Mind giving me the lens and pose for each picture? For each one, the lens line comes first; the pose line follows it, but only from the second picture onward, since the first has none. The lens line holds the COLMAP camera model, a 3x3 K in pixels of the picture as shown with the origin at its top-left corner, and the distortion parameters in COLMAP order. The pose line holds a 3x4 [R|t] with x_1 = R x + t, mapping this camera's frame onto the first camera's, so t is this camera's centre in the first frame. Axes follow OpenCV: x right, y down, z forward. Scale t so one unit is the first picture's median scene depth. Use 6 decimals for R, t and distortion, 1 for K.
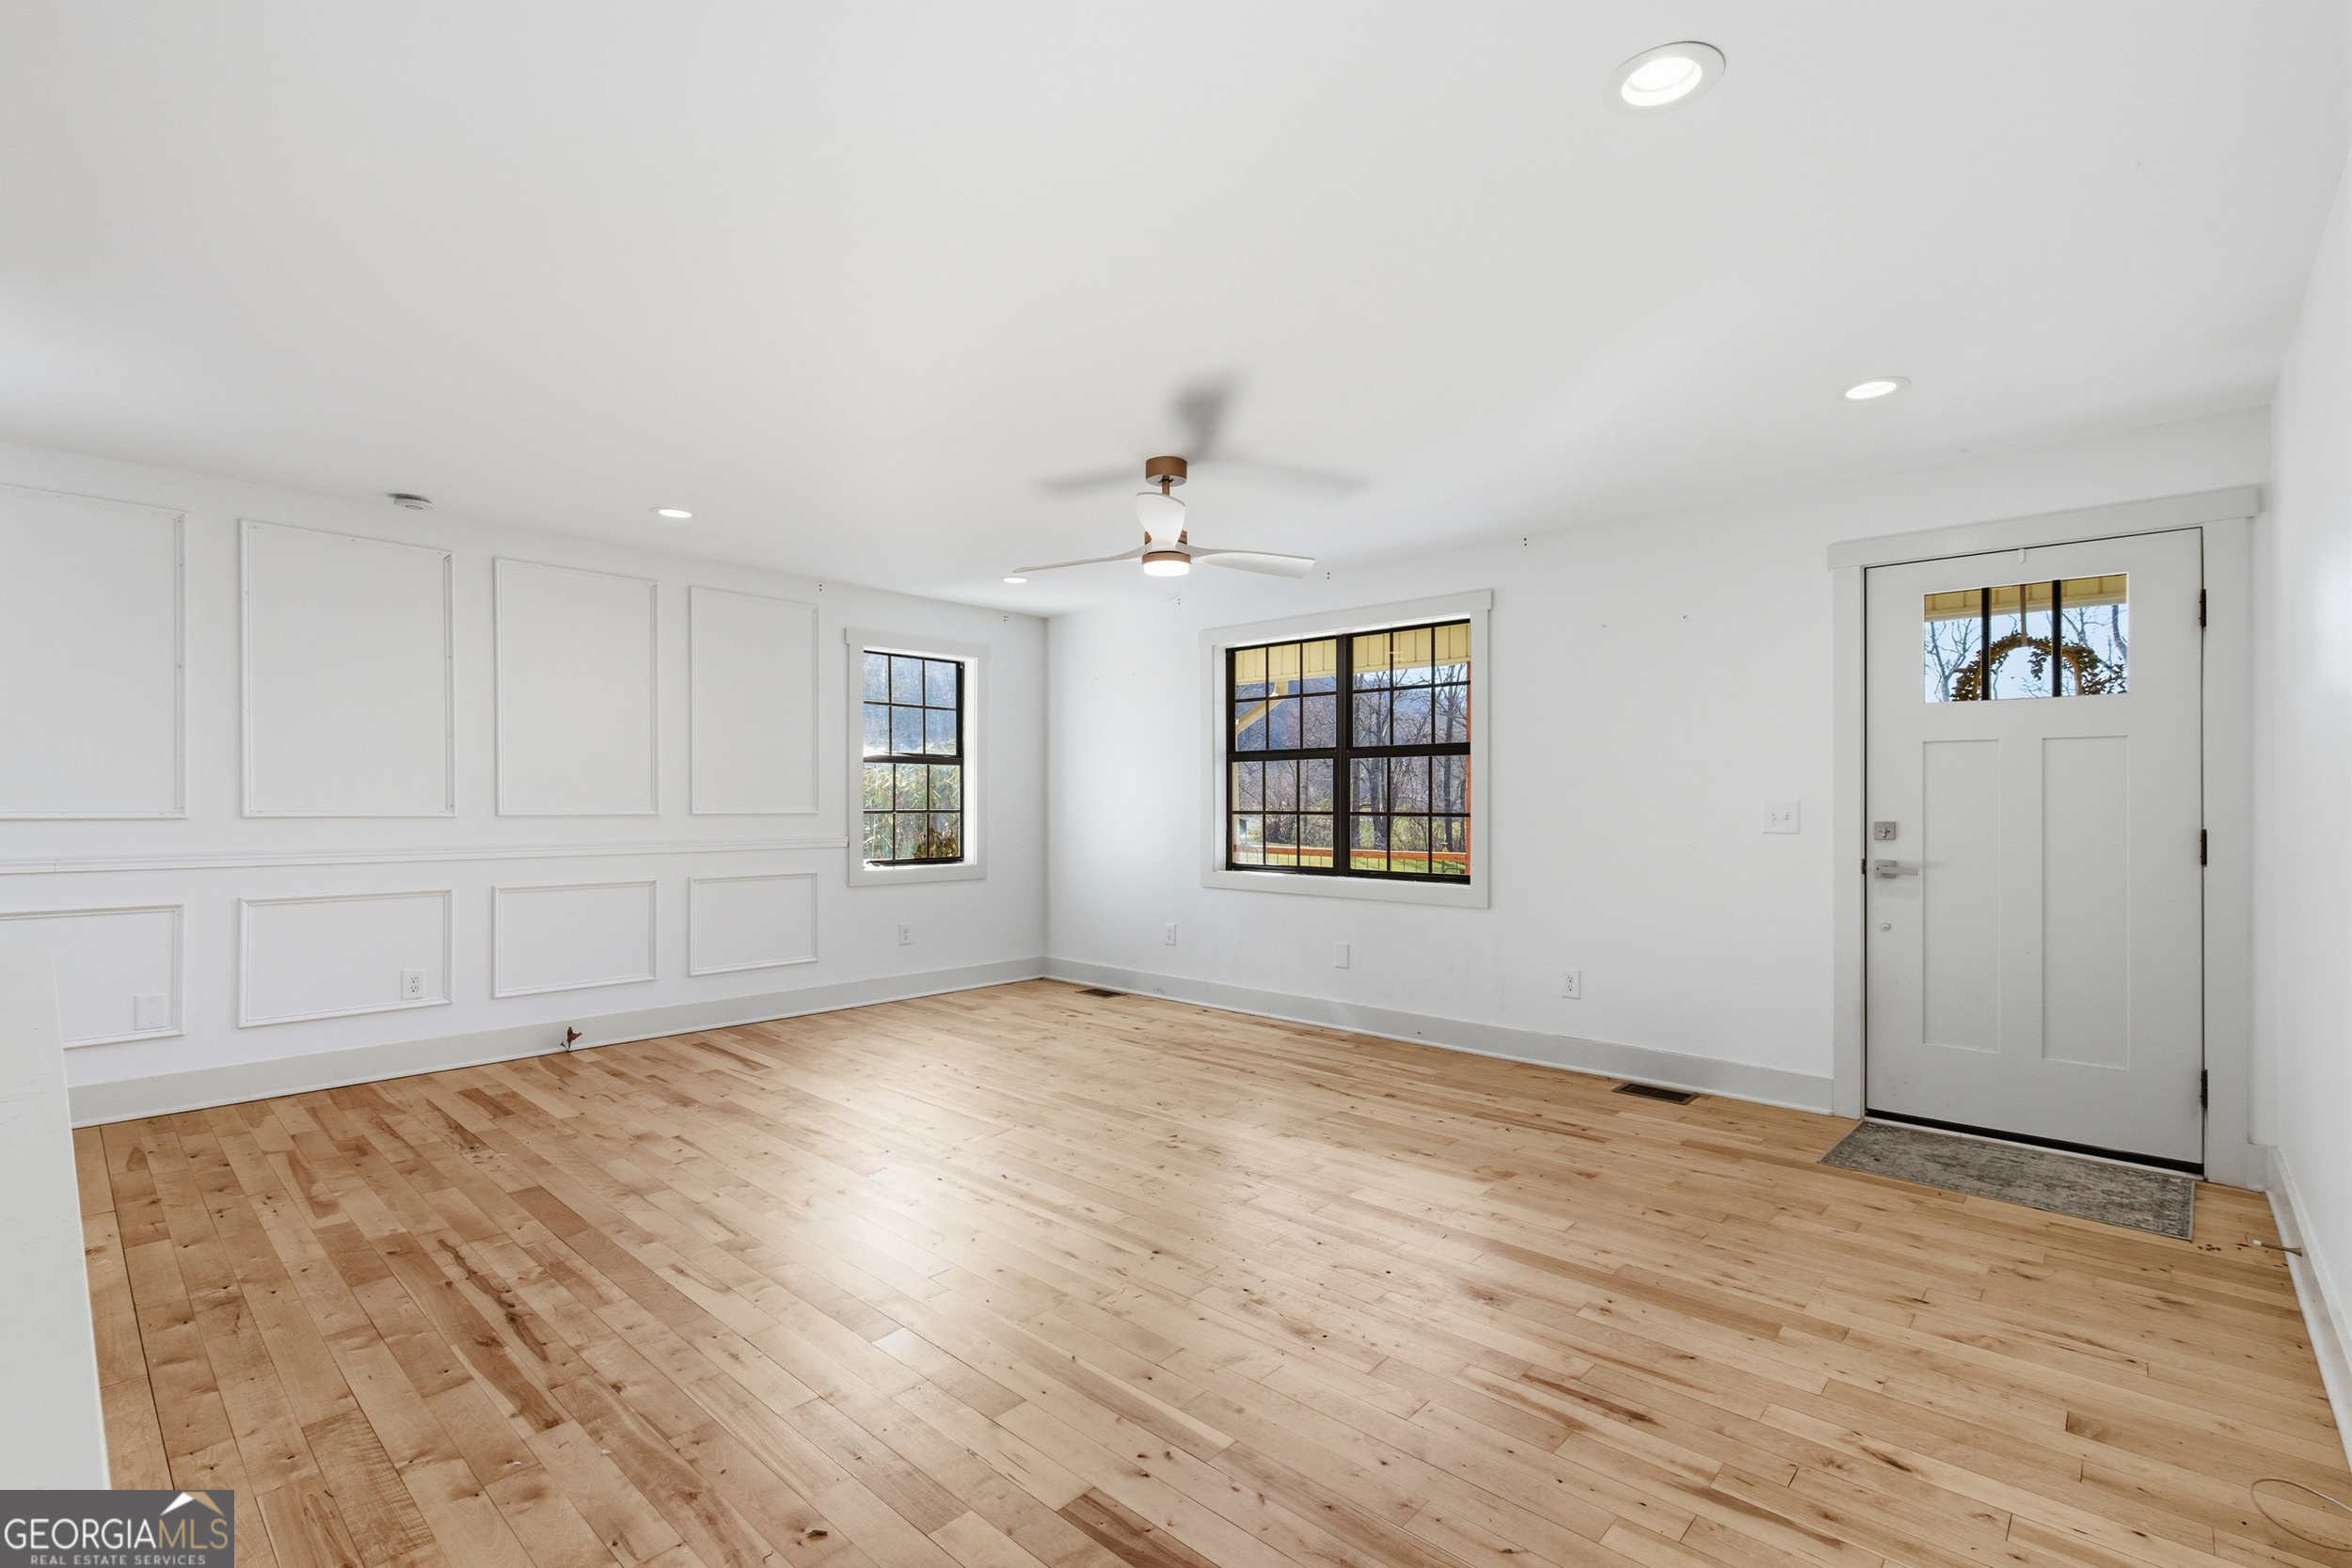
lens RADIAL K [[1062.6, 0, 1180.2], [0, 1062.6, 794.1], [0, 0, 1]] dist [-0.001703, 0.001957]
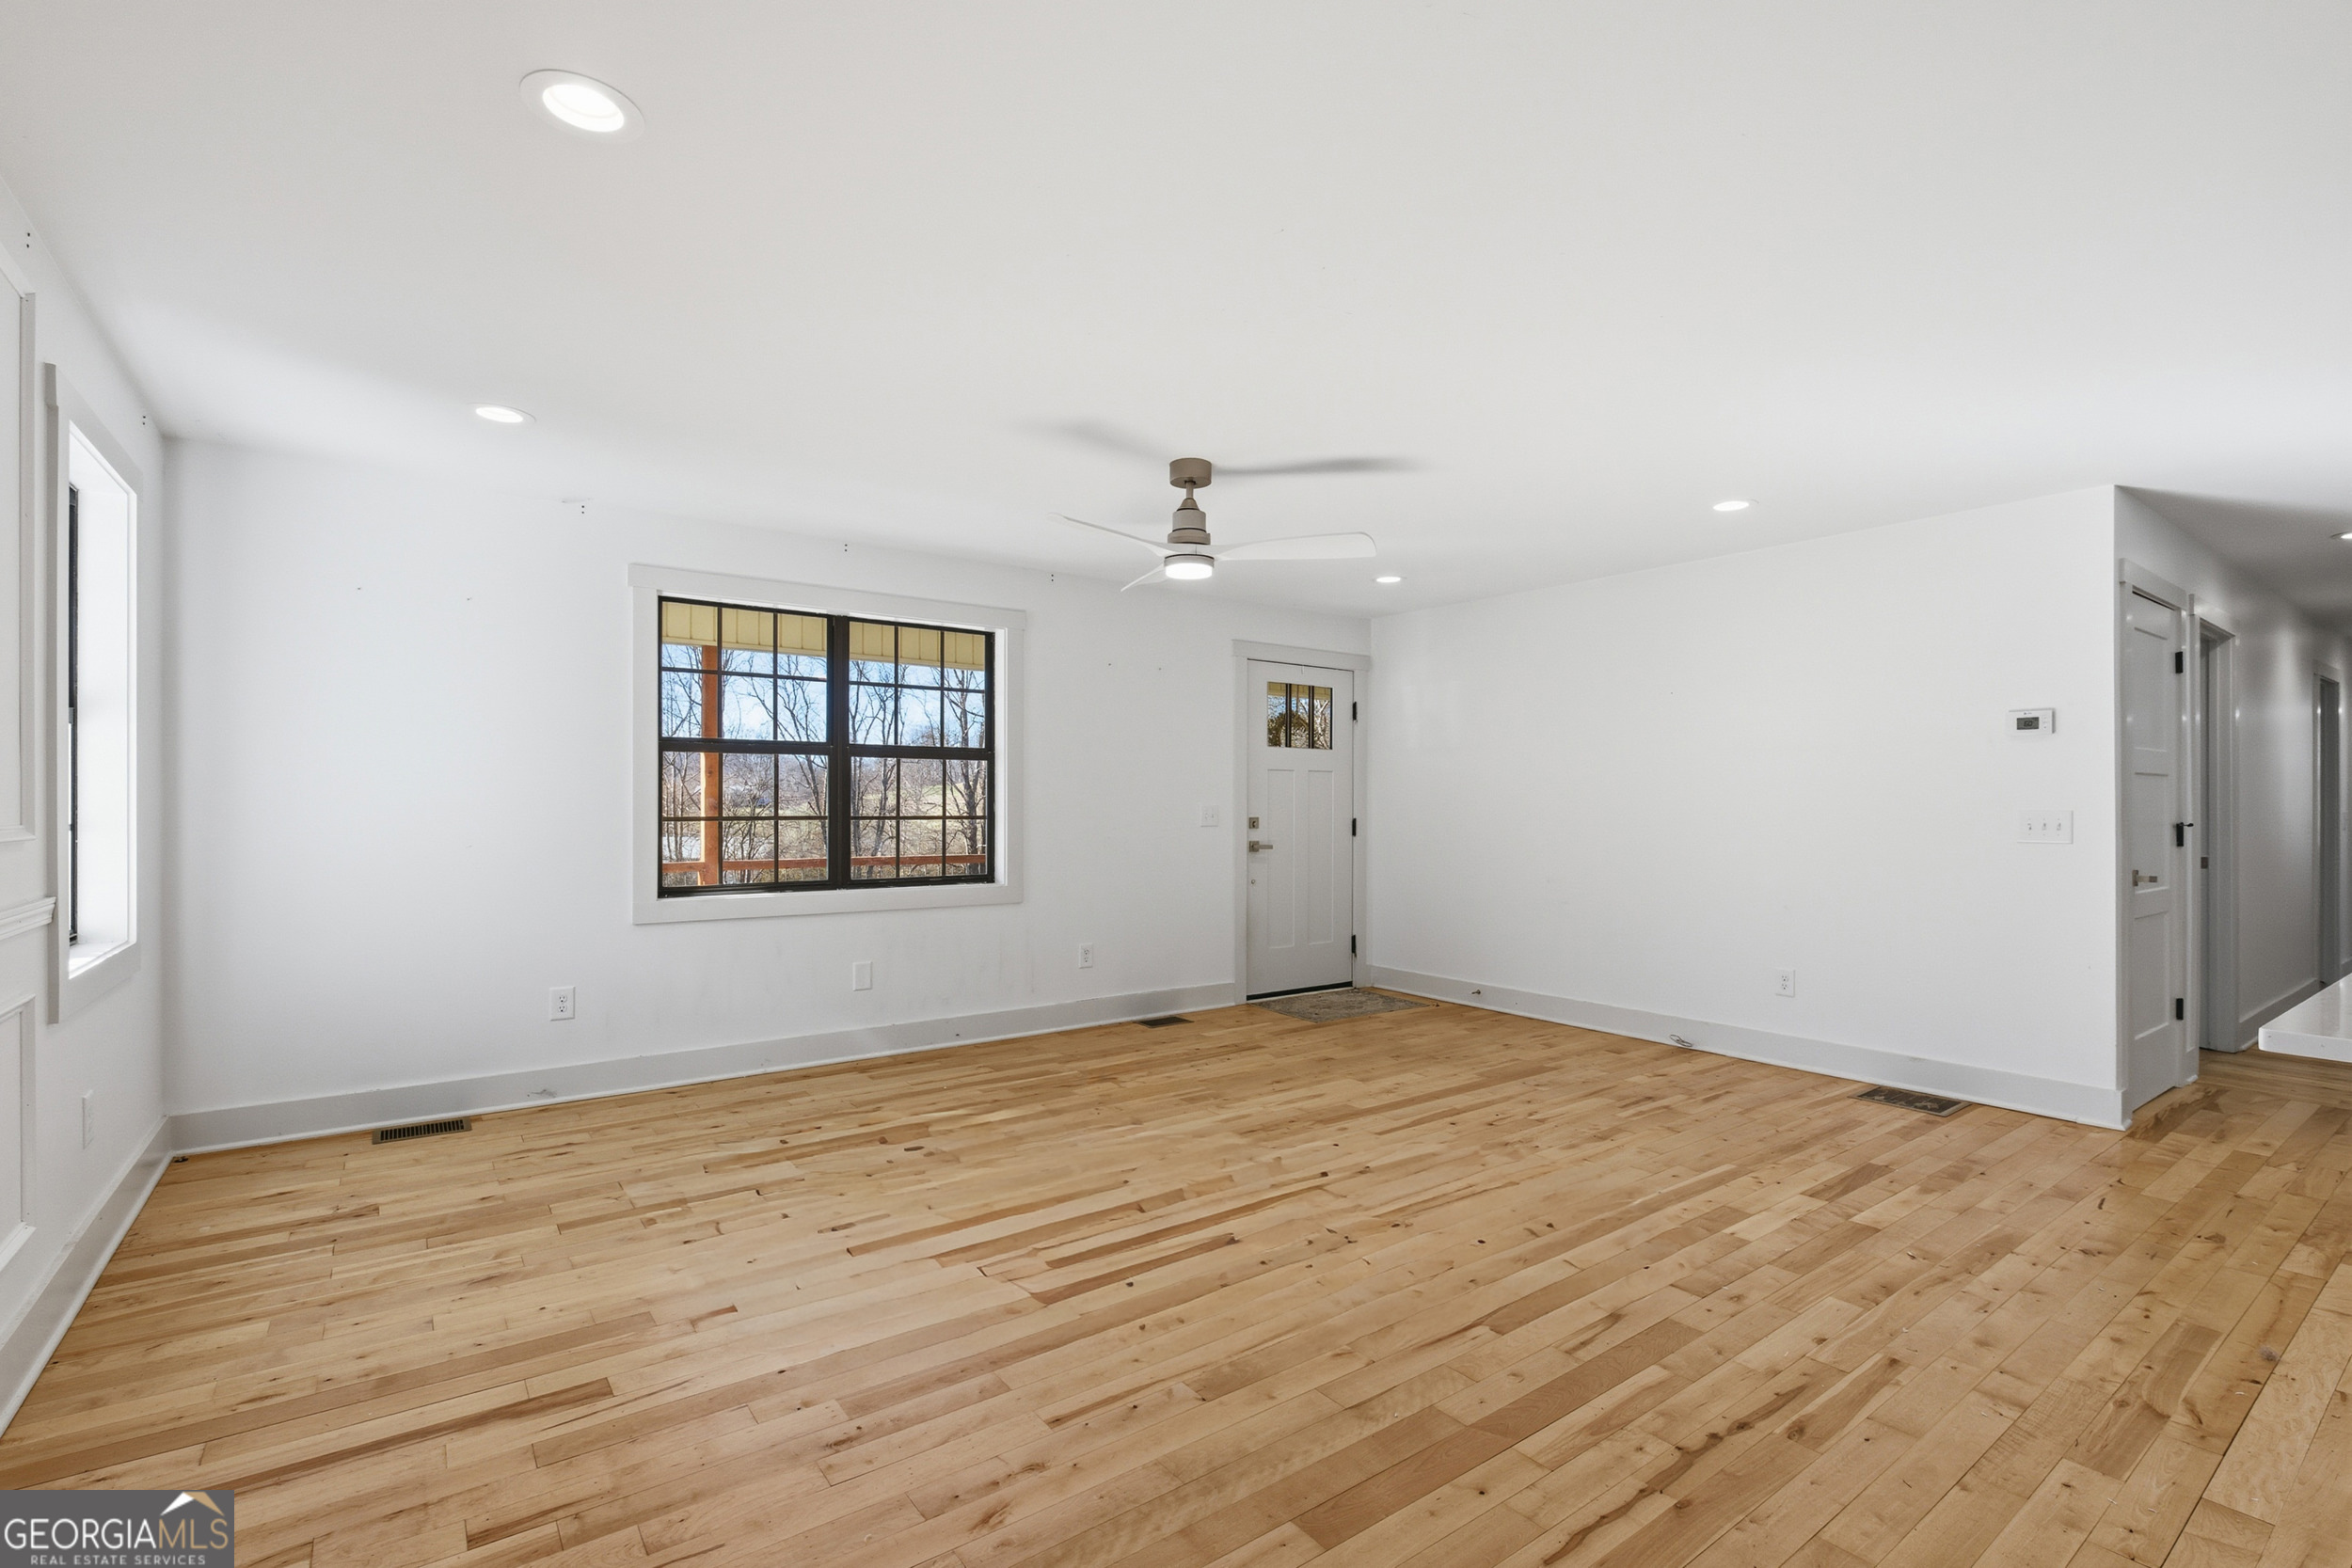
lens RADIAL K [[1062.6, 0, 1183.2], [0, 1062.6, 811.3], [0, 0, 1]] dist [-0.001703, 0.001957]
pose [[0.191323, -0.010812, 0.981468, -0.671334], [-0.009796, 0.999868, 0.012925, -0.001790], [-0.981478, -0.012087, 0.191191, 0.558693]]
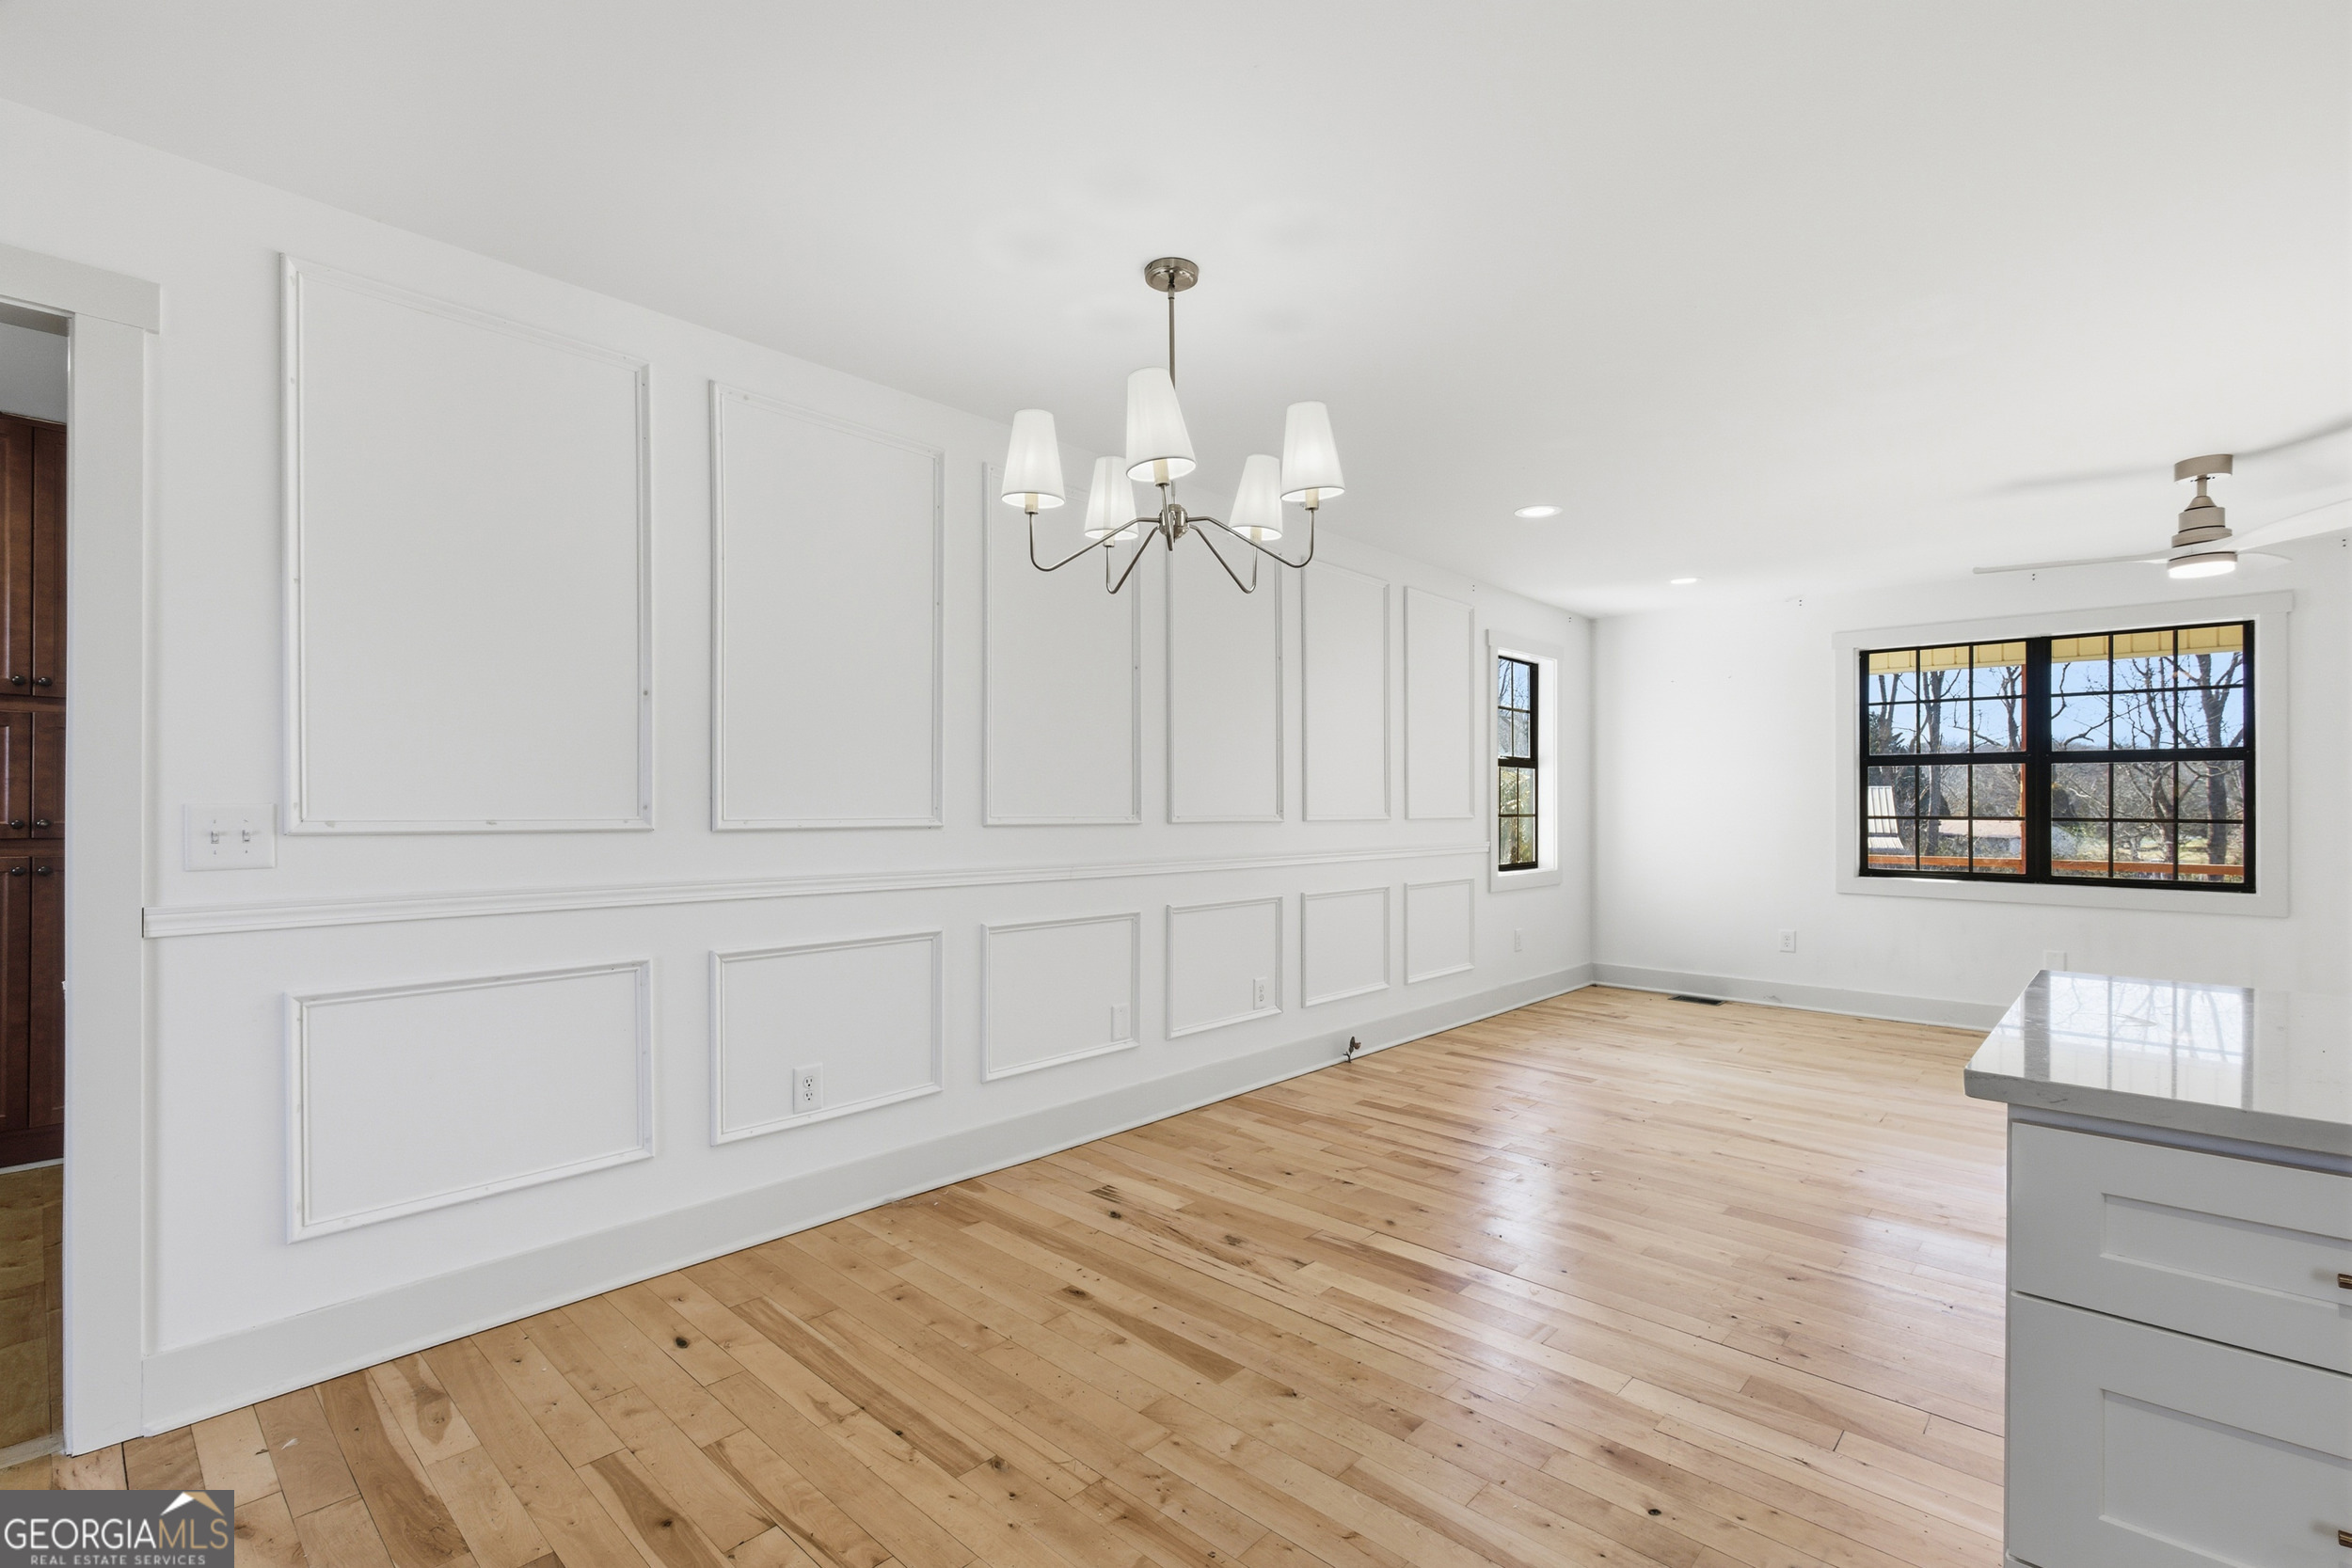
lens RADIAL K [[1062.6, 0, 1177.1], [0, 1062.6, 781.5], [0, 0, 1]] dist [-0.001703, 0.001957]
pose [[0.999992, 0.002482, -0.003268, -0.650162], [-0.002518, 0.999935, -0.011099, -0.003653], [0.003240, 0.011108, 0.999933, 0.015871]]
